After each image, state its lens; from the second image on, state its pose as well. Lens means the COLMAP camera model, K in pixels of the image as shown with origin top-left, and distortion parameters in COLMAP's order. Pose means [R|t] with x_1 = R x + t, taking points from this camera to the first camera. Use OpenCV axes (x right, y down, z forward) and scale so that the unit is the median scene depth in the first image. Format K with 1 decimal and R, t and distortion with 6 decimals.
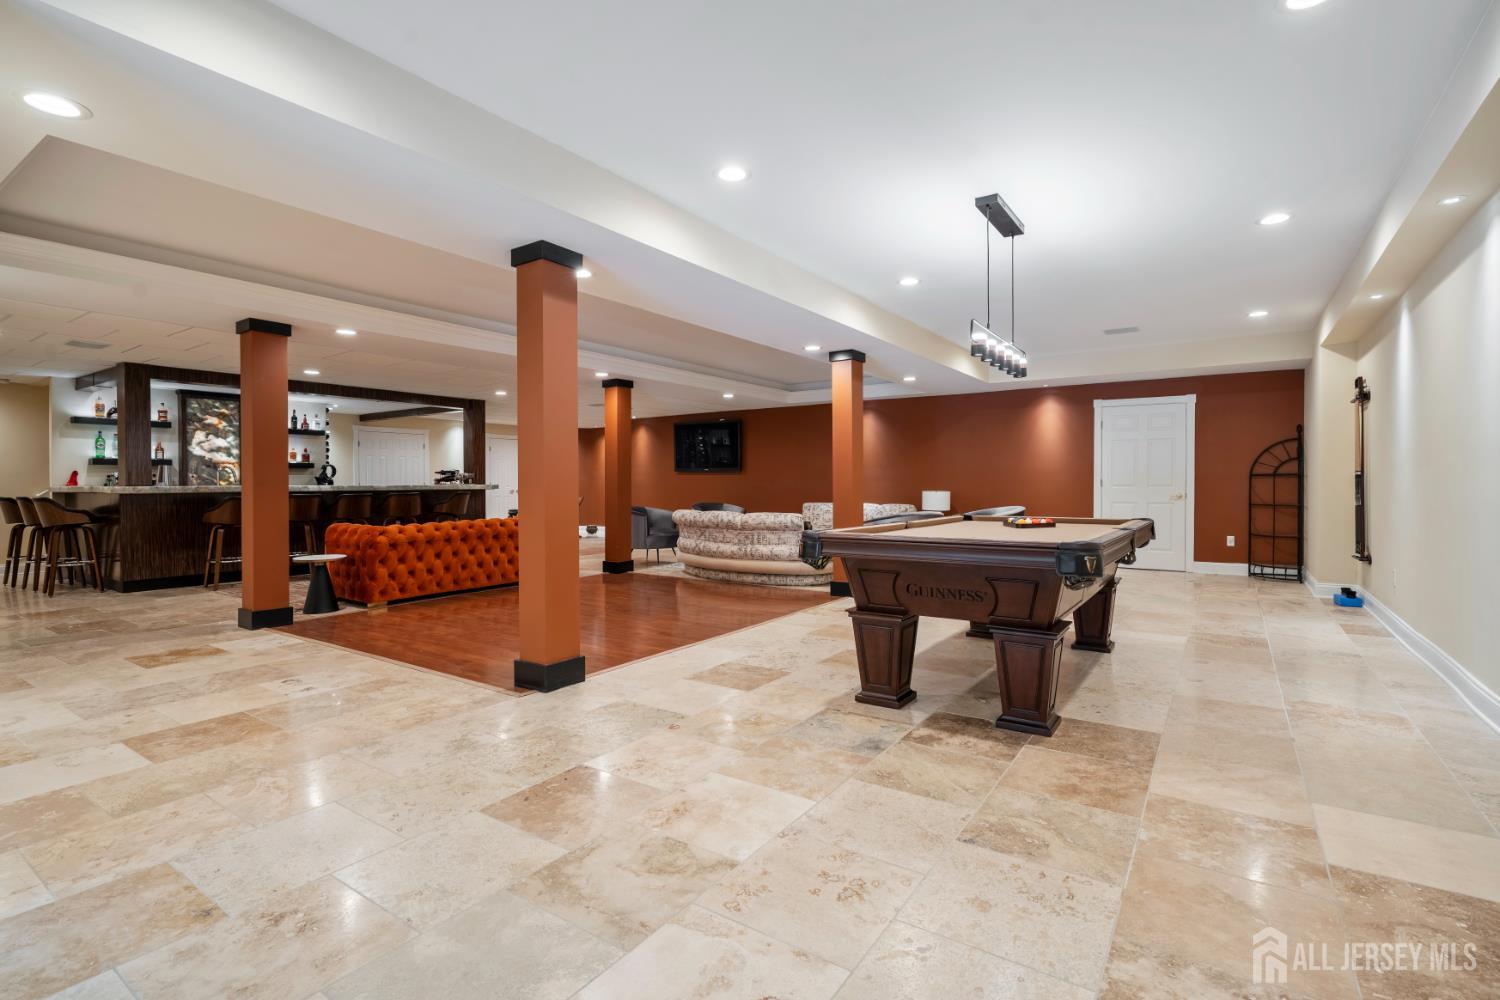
lens RADIAL K [[700.4, 0, 750.0], [0, 700.4, 500.0], [0, 0, 1]] dist [0.001052, -0.000001]
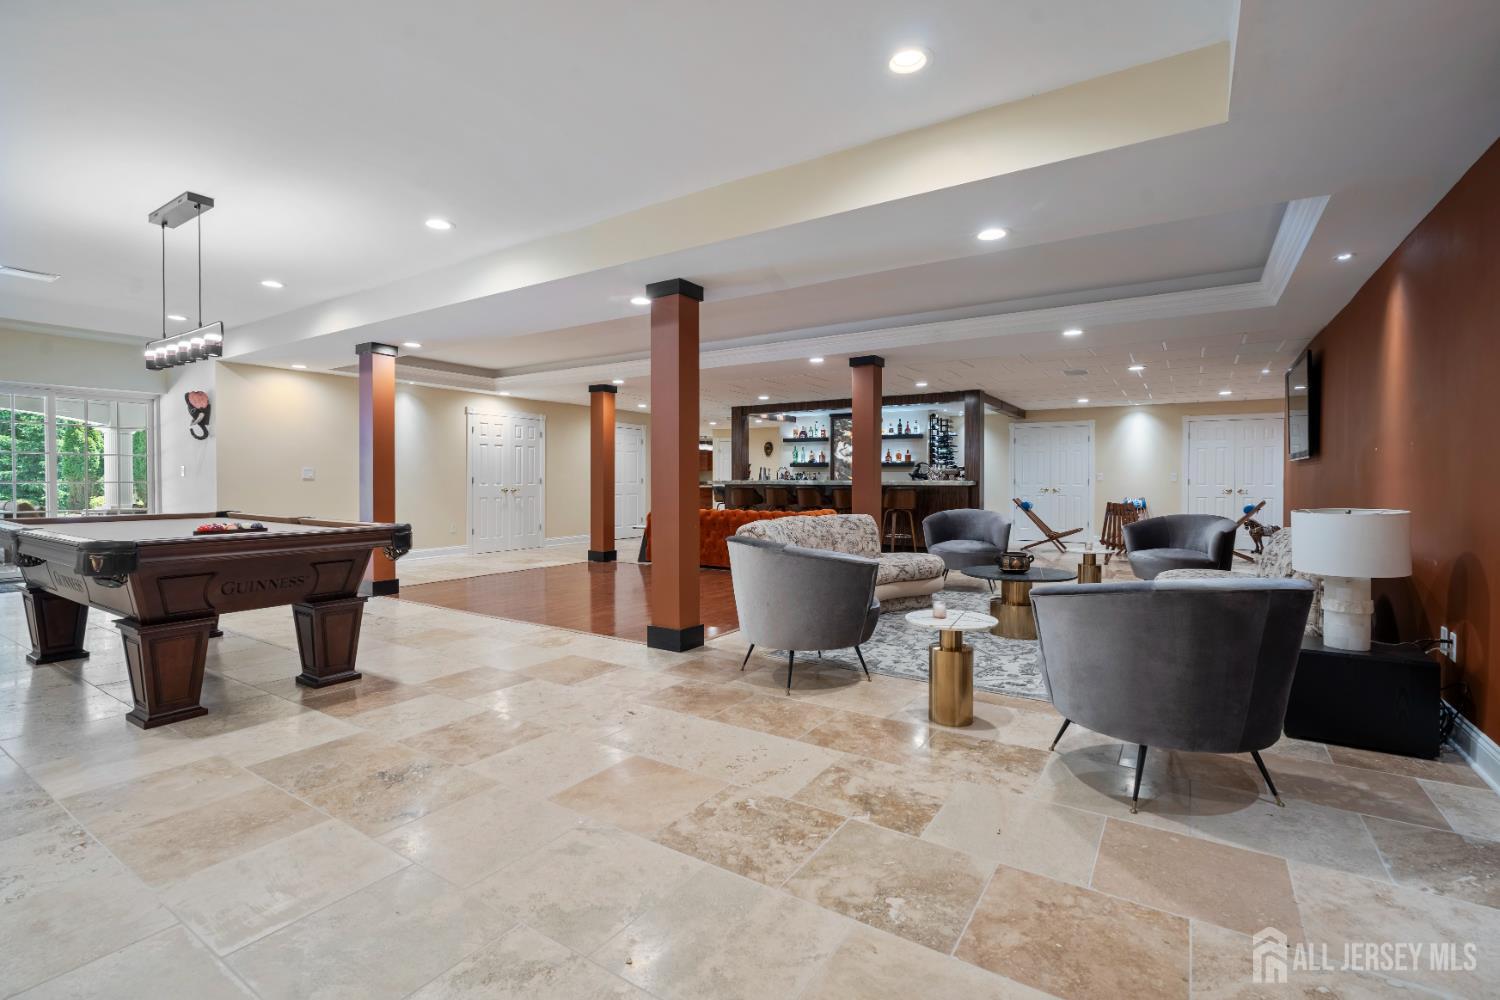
lens RADIAL K [[673.5, 0, 750.0], [0, 673.5, 500.0], [0, 0, 1]] dist [-0.003063, -0.000262]
pose [[0.014684, 0.039741, -0.999102, 0.582539], [-0.023350, 0.998951, 0.039391, -0.030050], [0.999620, 0.022750, 0.015596, 0.800048]]
